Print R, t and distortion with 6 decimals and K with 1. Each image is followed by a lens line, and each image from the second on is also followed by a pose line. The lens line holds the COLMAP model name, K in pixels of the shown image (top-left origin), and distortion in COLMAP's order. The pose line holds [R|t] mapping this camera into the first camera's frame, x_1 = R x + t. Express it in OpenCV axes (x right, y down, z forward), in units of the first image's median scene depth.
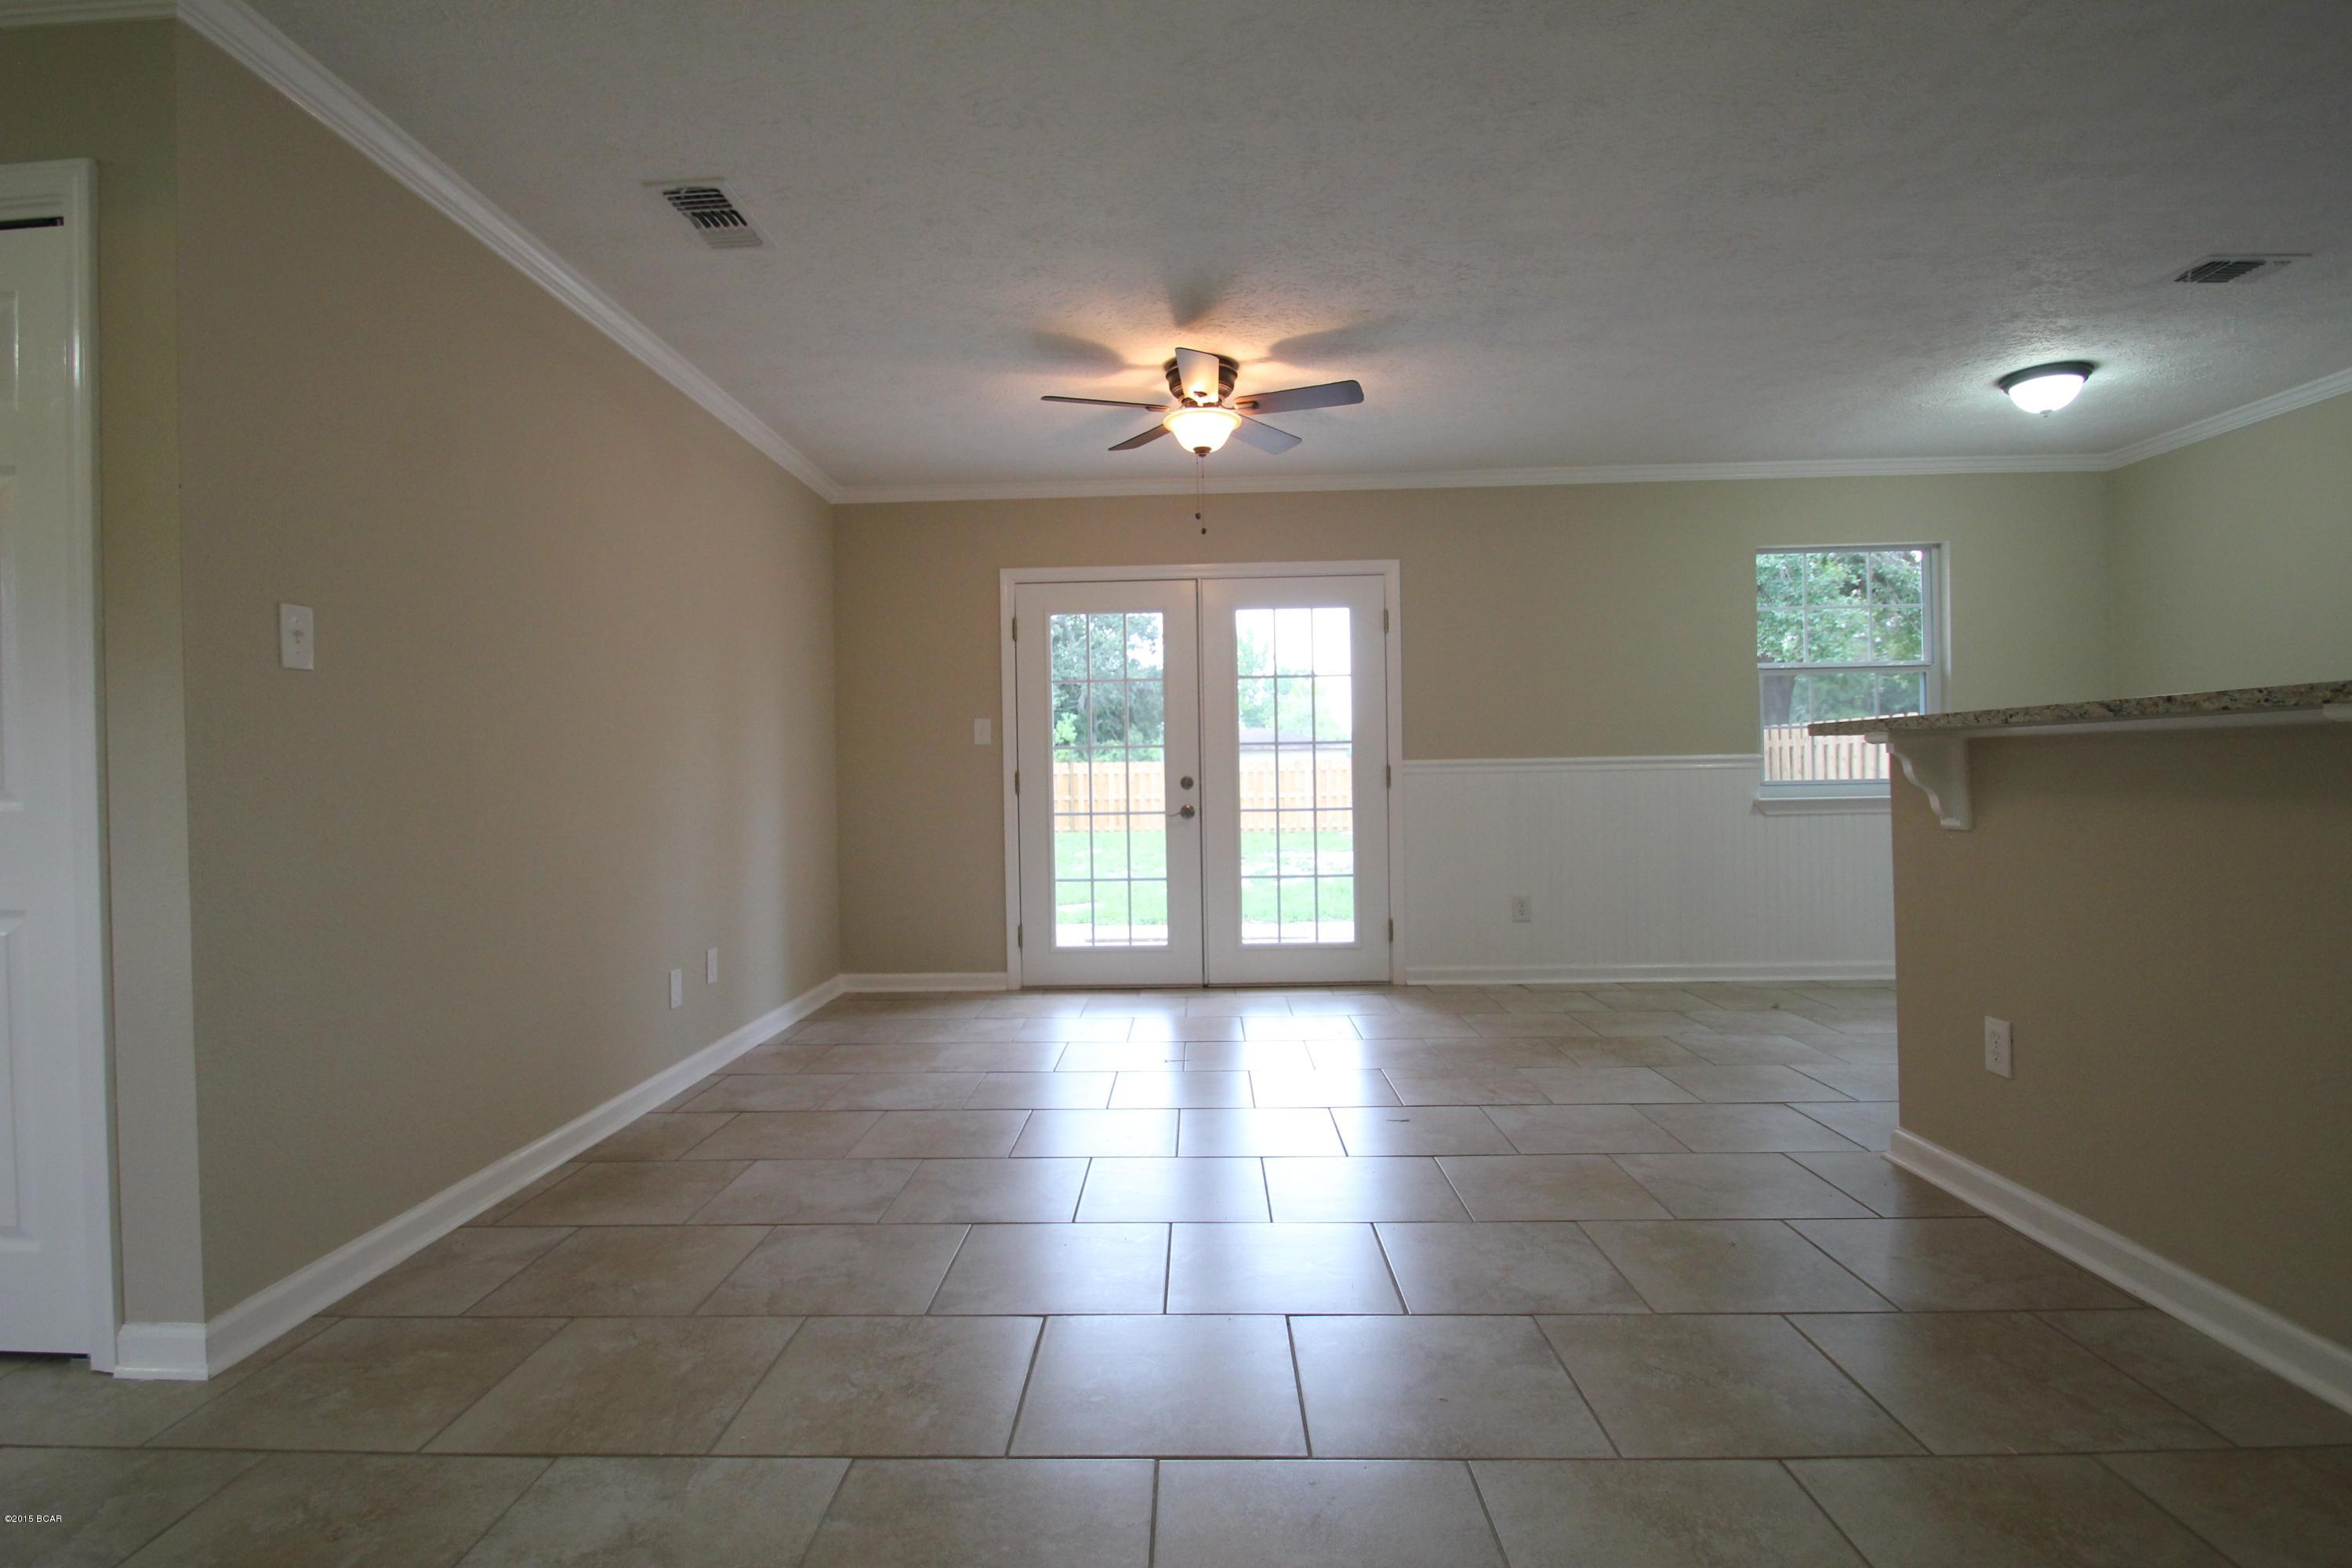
lens RADIAL K [[1137.2, 0, 1145.3], [0, 1137.2, 771.2], [0, 0, 1]] dist [-0.011237, -0.003389]
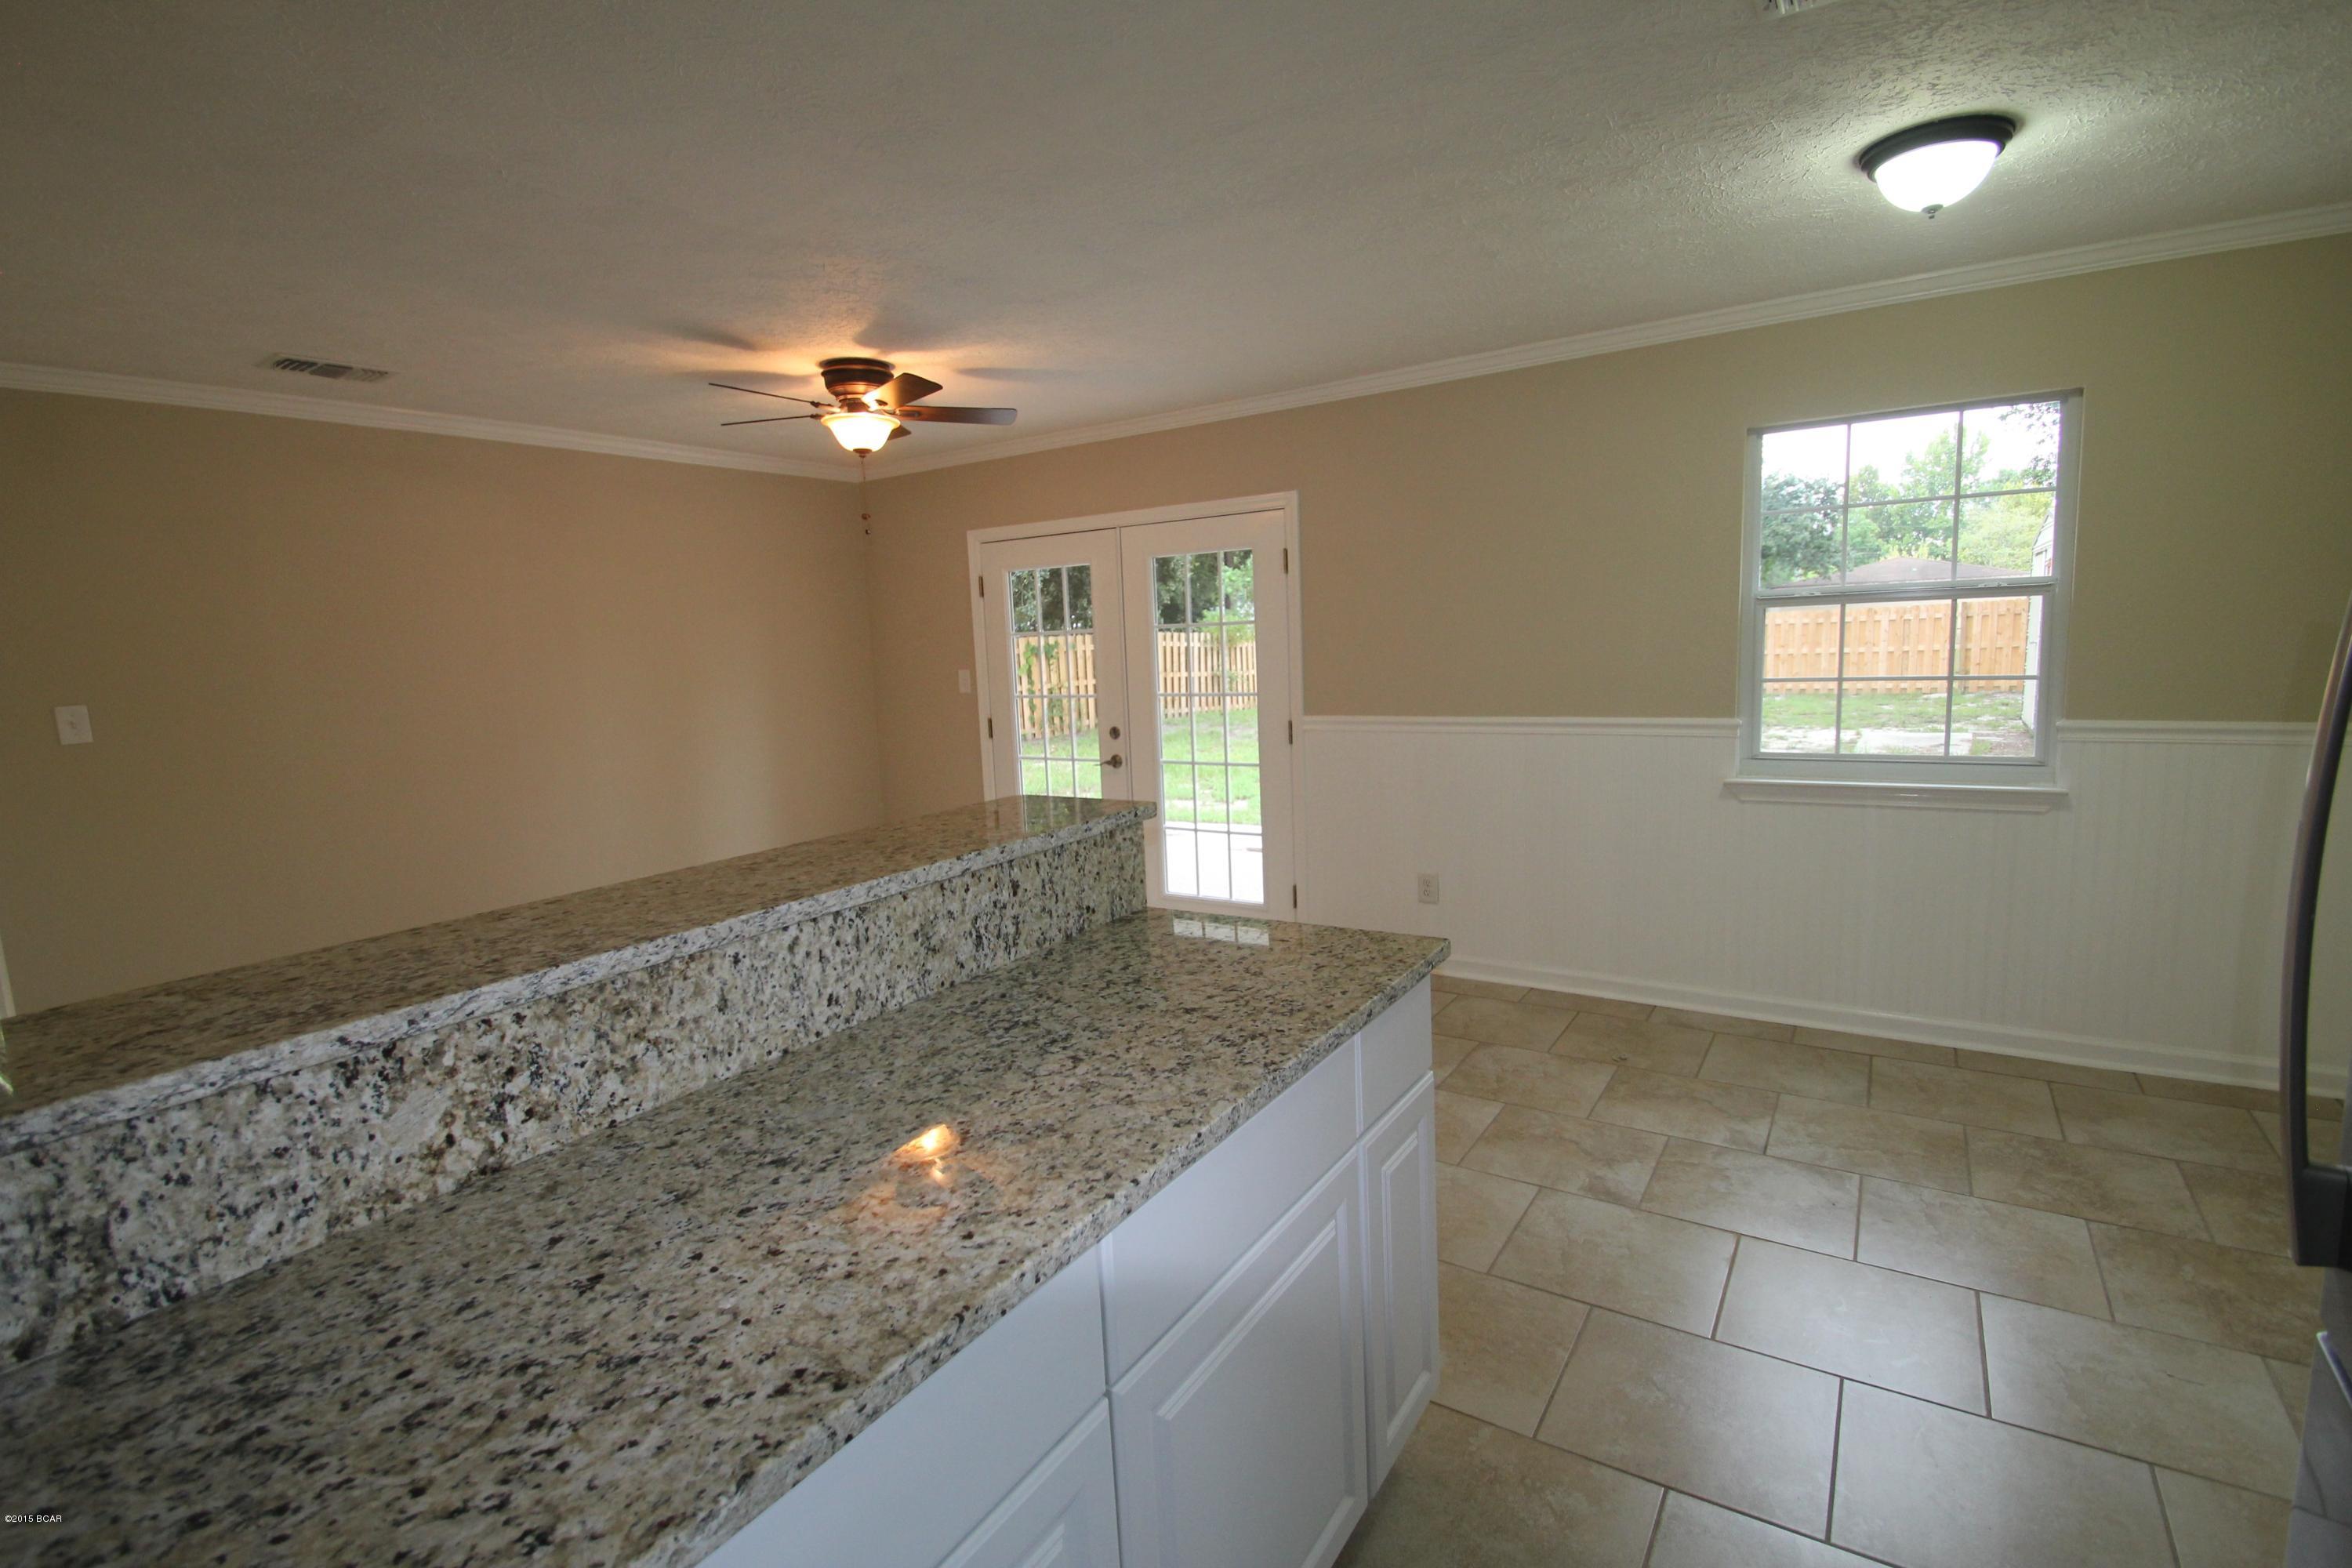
lens RADIAL K [[1088.3, 0, 1168.4], [0, 1088.3, 778.7], [0, 0, 1]] dist [-0.003479, -0.005032]
pose [[0.848372, 0.050538, -0.526983, 0.601417], [0.031103, 0.988955, 0.144913, -0.090274], [0.528486, -0.139331, 0.837430, 0.206060]]
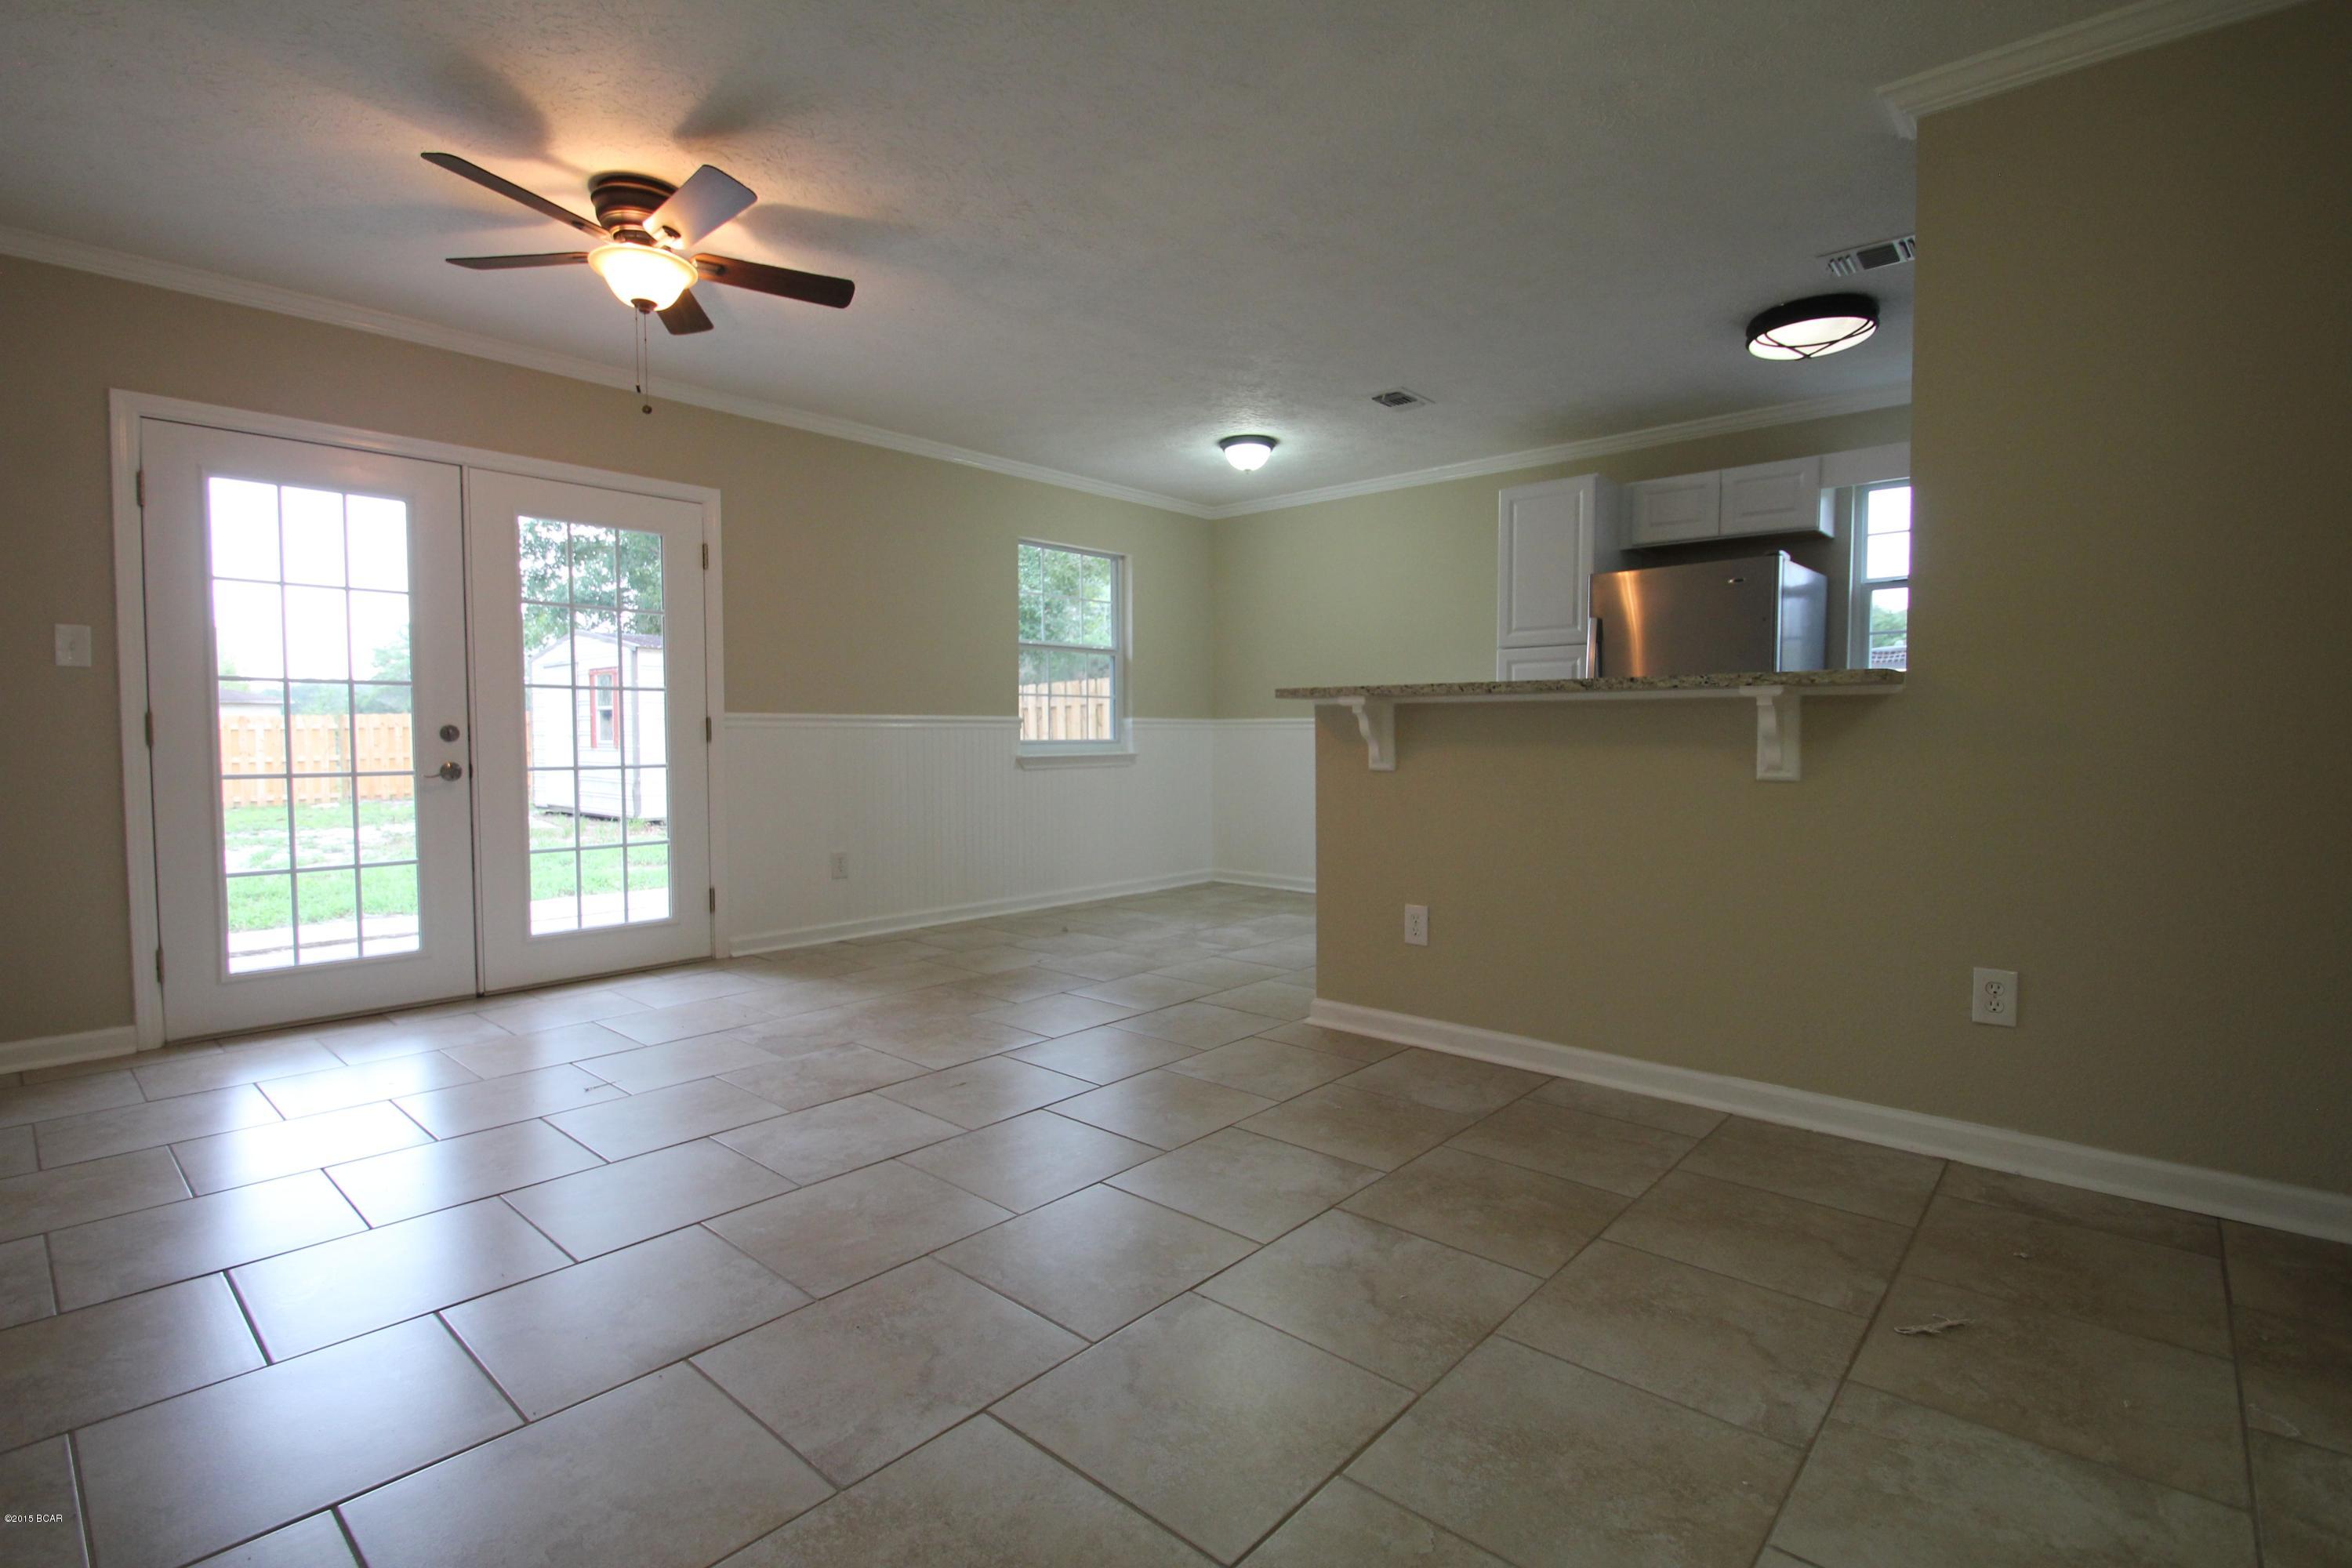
lens RADIAL K [[1088.3, 0, 1164.6], [0, 1088.3, 774.2], [0, 0, 1]] dist [-0.003479, -0.005032]
pose [[0.644253, -0.011737, 0.764722, -0.213851], [-0.013957, 0.999535, 0.027099, 0.011420], [-0.764685, -0.028132, 0.643790, 0.169124]]
